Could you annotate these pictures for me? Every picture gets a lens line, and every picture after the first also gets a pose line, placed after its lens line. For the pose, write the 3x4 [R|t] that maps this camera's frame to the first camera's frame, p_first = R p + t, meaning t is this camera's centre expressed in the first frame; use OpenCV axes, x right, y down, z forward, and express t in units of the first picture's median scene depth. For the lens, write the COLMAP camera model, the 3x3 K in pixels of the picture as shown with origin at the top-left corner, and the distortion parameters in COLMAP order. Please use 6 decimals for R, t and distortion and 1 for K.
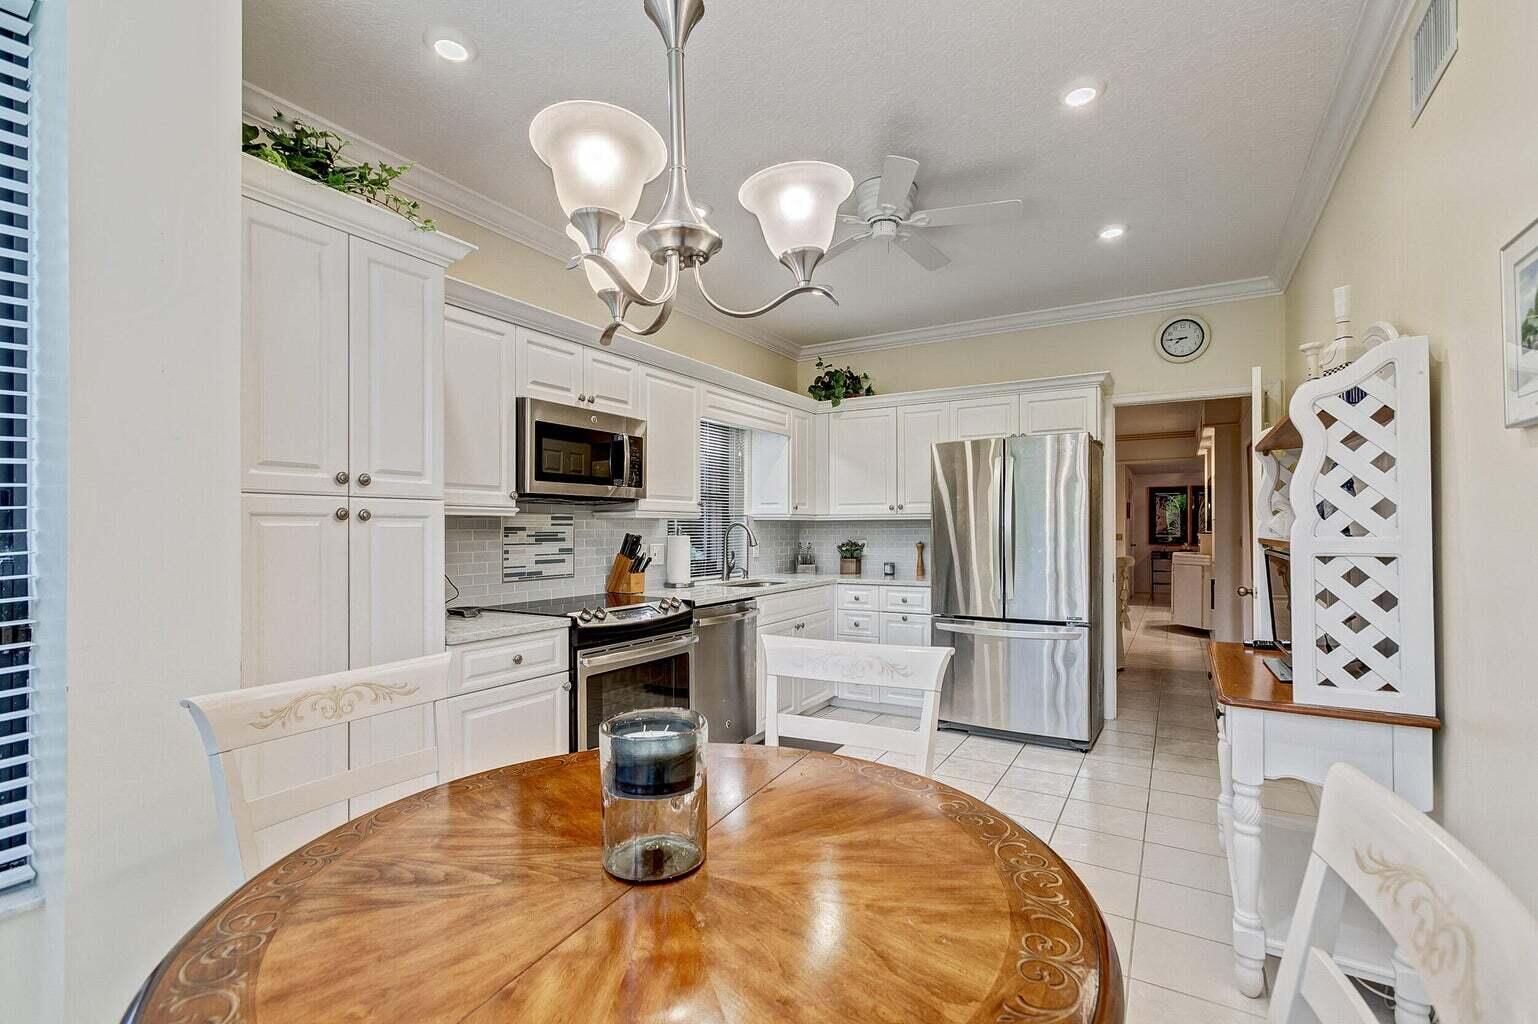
lens RADIAL K [[701.9, 0, 762.6], [0, 701.9, 519.6], [0, 0, 1]] dist [-0.005459, 0.000383]
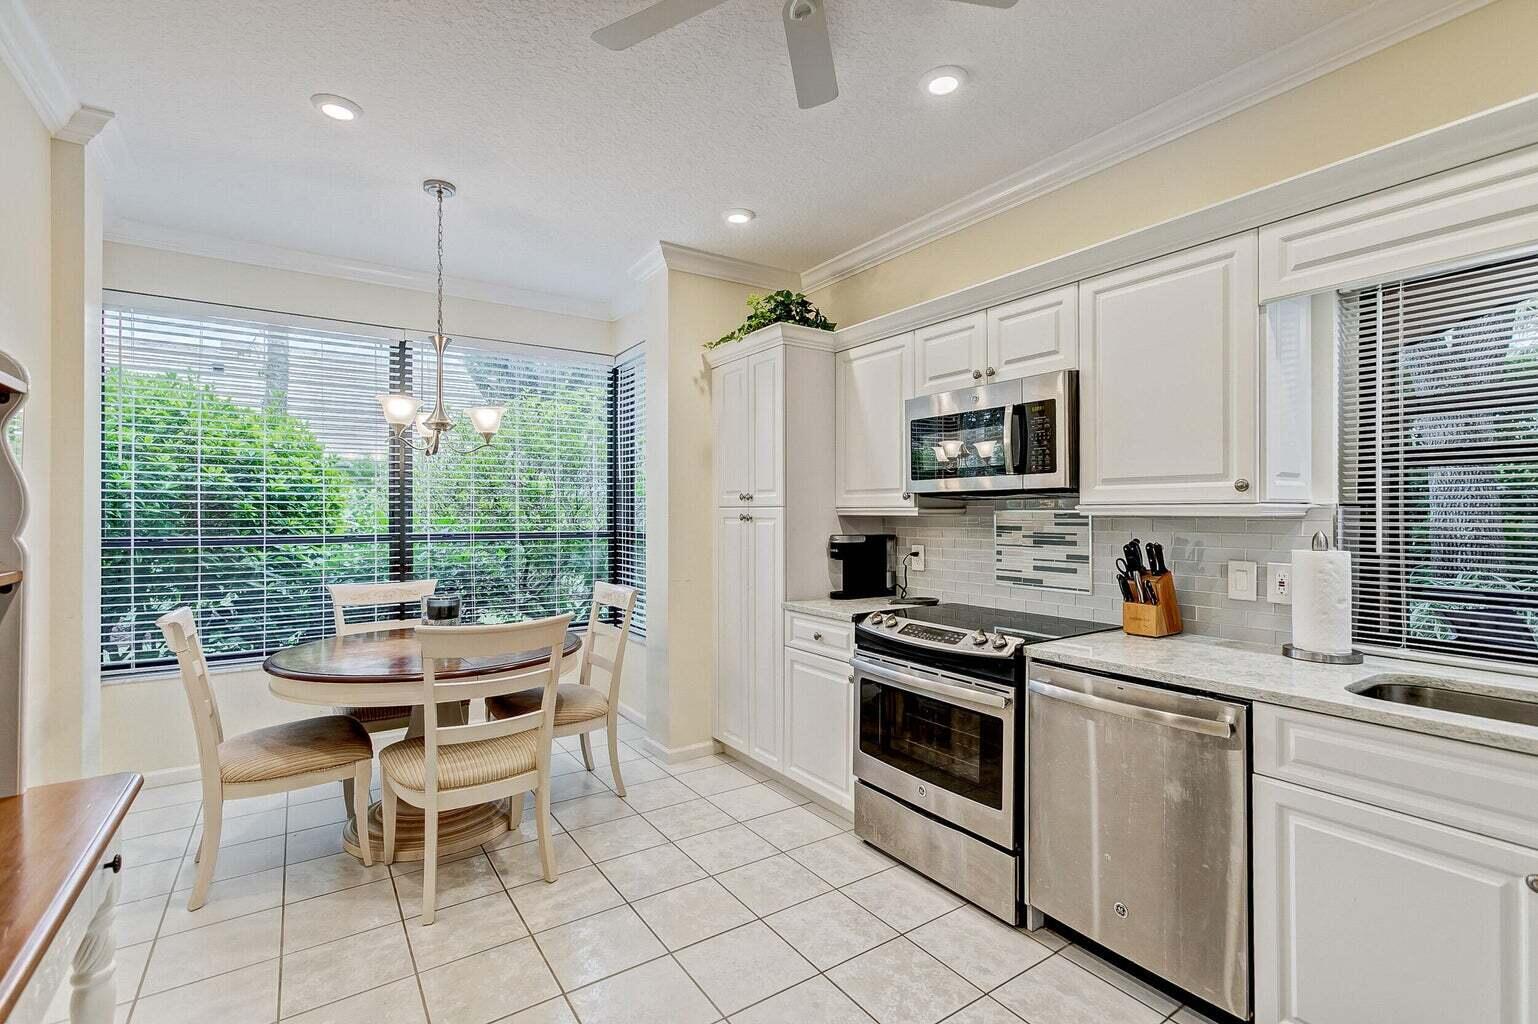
lens RADIAL K [[701.9, 0, 771.5], [0, 701.9, 511.3], [0, 0, 1]] dist [-0.005459, 0.000383]
pose [[-0.418357, 0.001764, -0.908281, 0.604101], [0.013386, 0.999901, -0.004224, -0.008846], [0.908184, -0.013926, -0.418340, 1.107608]]
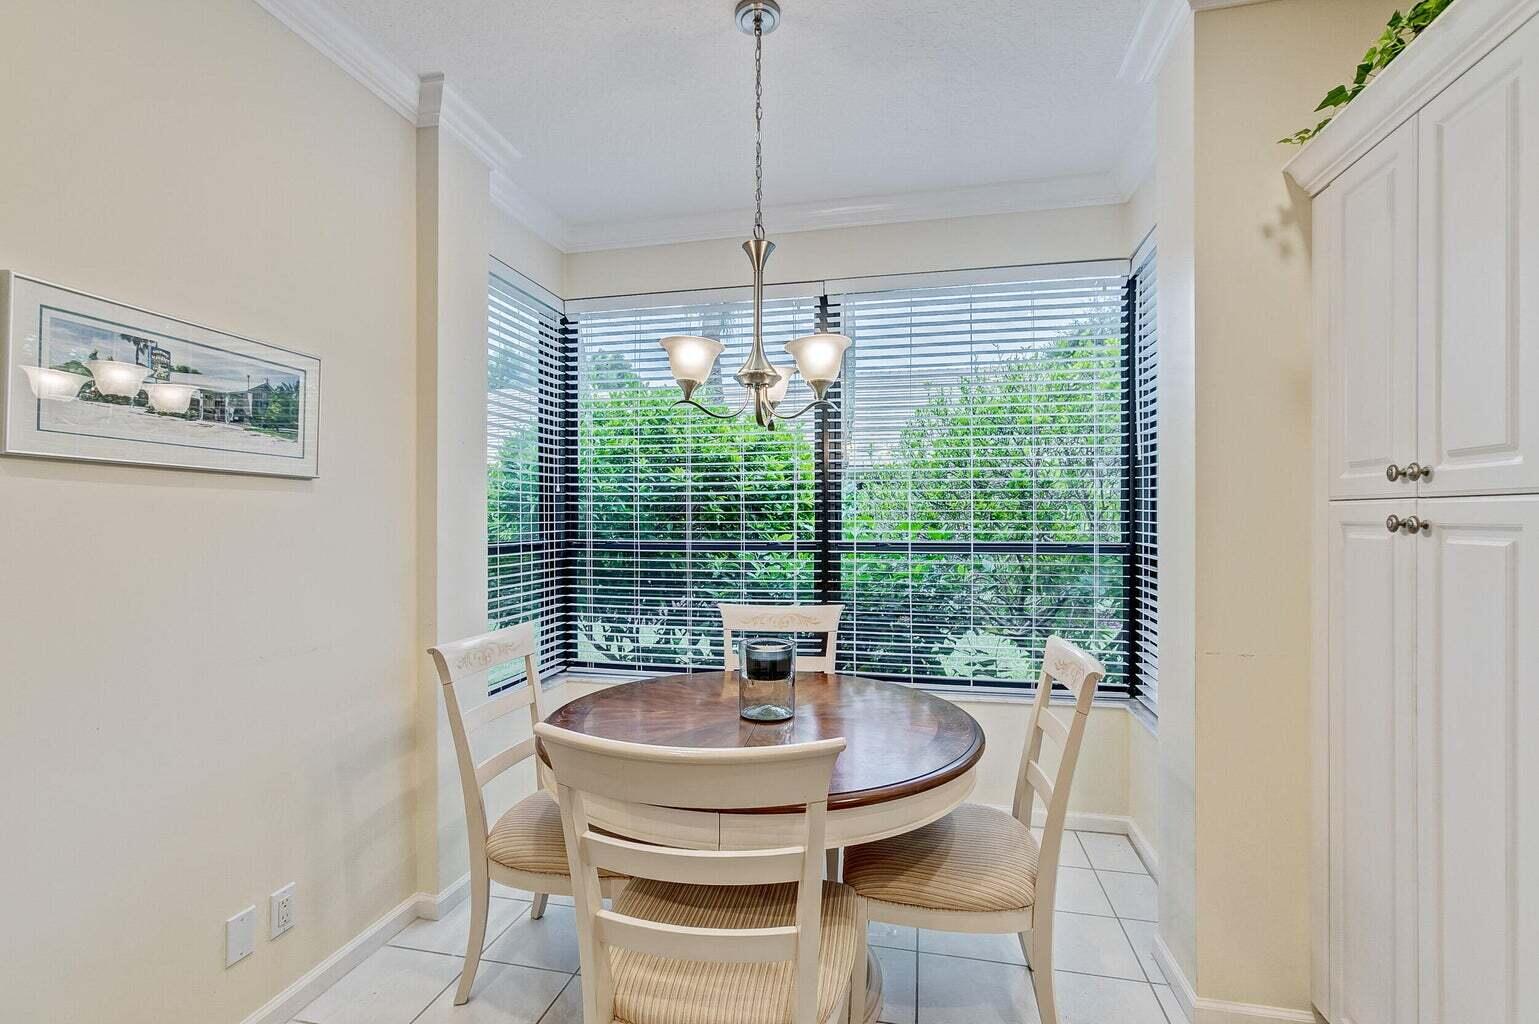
lens RADIAL K [[702.3, 0, 768.1], [0, 702.3, 511.3], [0, 0, 1]] dist [-0.005459, 0.000383]
pose [[-0.948035, 0.002938, -0.318152, 0.141355], [0.009037, 0.999803, -0.017697, -0.008398], [0.318037, -0.019652, -0.947875, 0.898382]]
